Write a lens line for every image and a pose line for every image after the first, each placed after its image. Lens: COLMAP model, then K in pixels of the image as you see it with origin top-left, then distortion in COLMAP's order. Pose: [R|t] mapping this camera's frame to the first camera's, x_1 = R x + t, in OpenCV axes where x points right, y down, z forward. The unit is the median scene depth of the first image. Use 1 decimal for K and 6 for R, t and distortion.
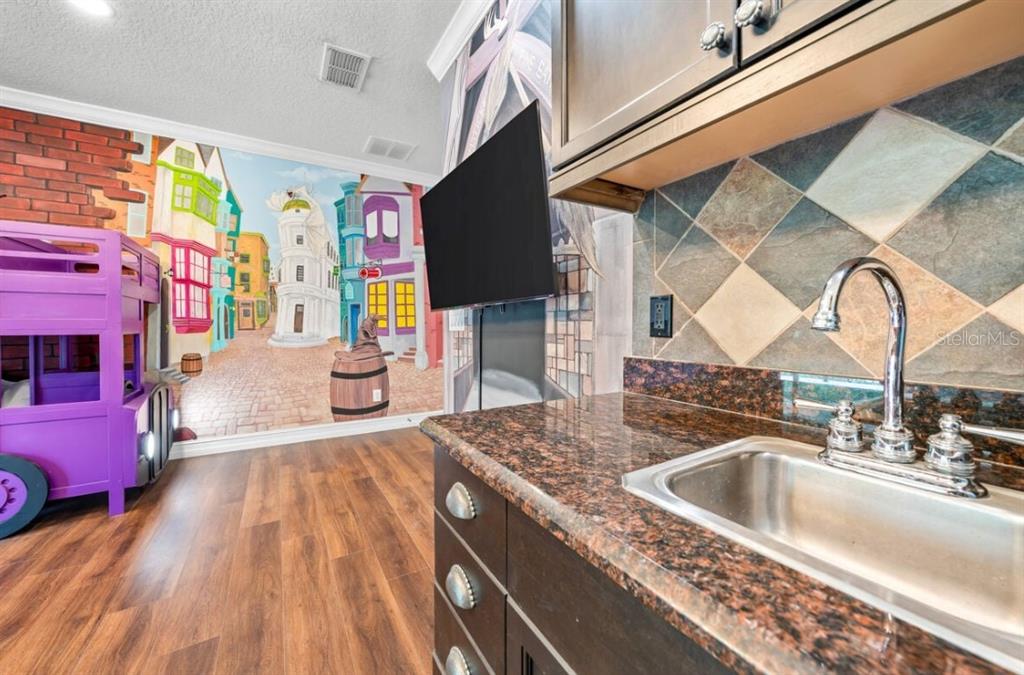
lens RADIAL K [[380.5, 0, 511.9], [0, 380.5, 333.7], [0, 0, 1]] dist [-0.002554, -0.000055]
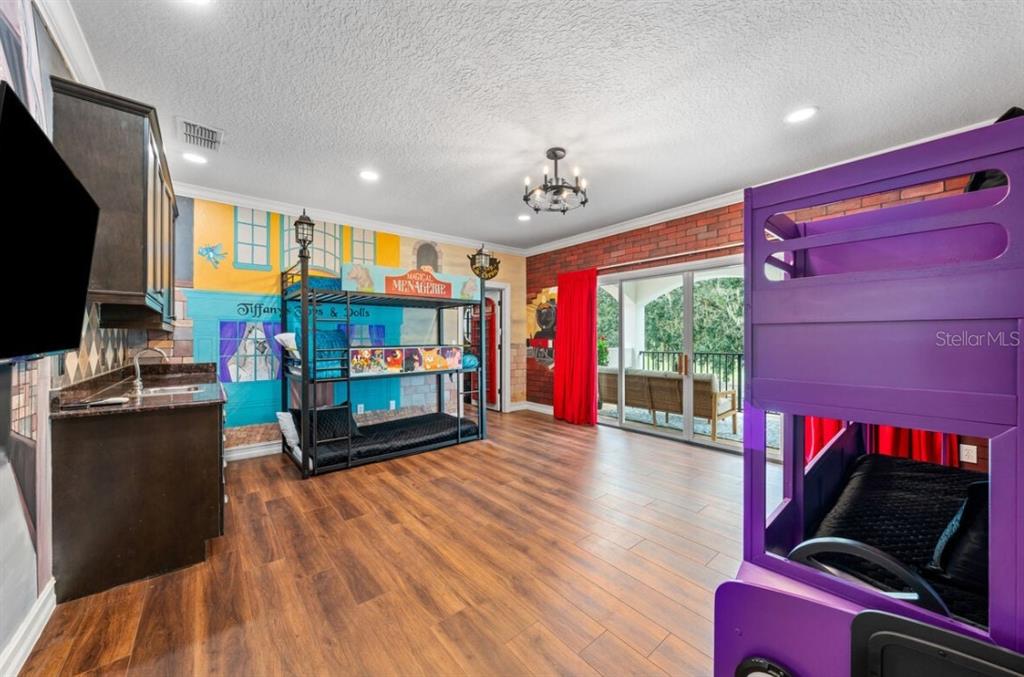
lens RADIAL K [[357.0, 0, 505.7], [0, 357.0, 337.2], [0, 0, 1]] dist [0.002306, 0.000143]
pose [[-0.989631, -0.000128, -0.143634, -1.052513], [-0.002096, 0.999906, 0.013553, -0.144645], [0.143619, 0.013714, -0.989538, 2.190179]]
